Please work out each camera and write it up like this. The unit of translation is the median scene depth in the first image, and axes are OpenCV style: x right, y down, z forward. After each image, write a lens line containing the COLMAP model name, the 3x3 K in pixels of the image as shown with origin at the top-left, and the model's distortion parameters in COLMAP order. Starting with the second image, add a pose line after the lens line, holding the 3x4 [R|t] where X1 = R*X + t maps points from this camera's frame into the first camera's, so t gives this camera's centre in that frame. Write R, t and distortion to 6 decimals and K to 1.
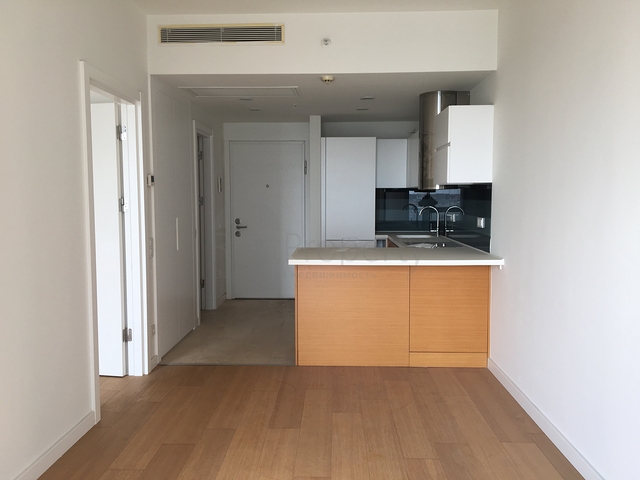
lens RADIAL K [[535.1, 0, 320.0], [0, 535.1, 240.0], [0, 0, 1]] dist [0.090766, -0.146665]
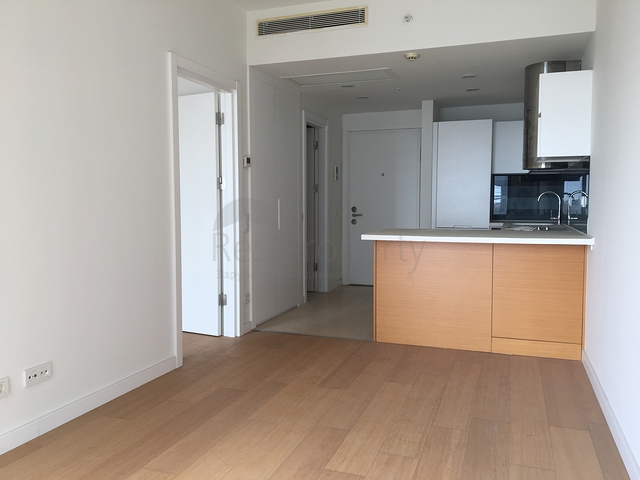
lens RADIAL K [[537.8, 0, 320.0], [0, 537.8, 240.0], [0, 0, 1]] dist [0.088980, -0.128977]
pose [[0.951493, 0.023290, -0.306788, 0.157693], [-0.026030, 0.999649, -0.004845, 0.046914], [0.306568, 0.012596, 0.951765, -0.004090]]
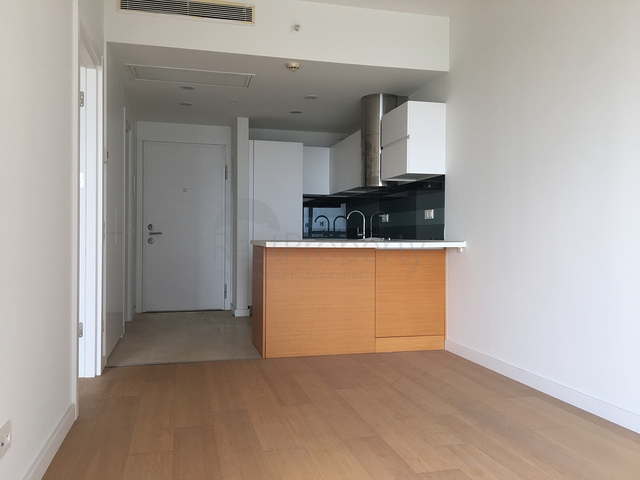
lens RADIAL K [[535.1, 0, 320.0], [0, 535.1, 240.0], [0, 0, 1]] dist [0.090766, -0.146665]
pose [[0.960250, 0.005631, 0.279086, -0.202800], [0.015365, 0.997215, -0.072986, 0.091260], [-0.278719, 0.074373, 0.957489, 0.046856]]
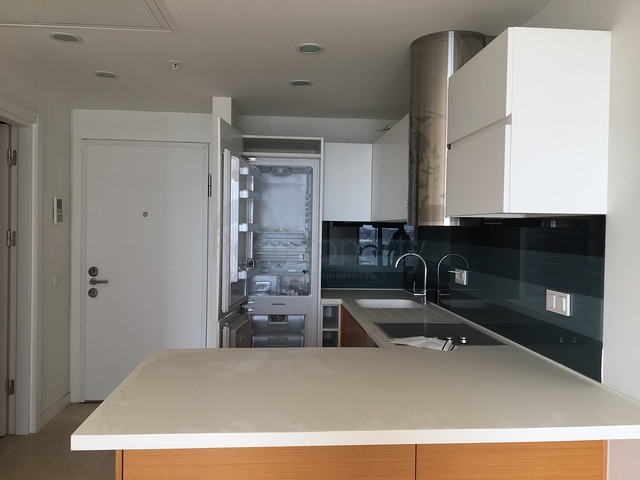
lens RADIAL K [[535.1, 0, 320.0], [0, 535.1, 240.0], [0, 0, 1]] dist [0.090766, -0.146665]
pose [[0.993700, 0.013849, 0.111211, 0.048080], [-0.007299, 0.998226, -0.059090, -0.055532], [-0.111832, 0.057906, 0.992039, 0.562217]]
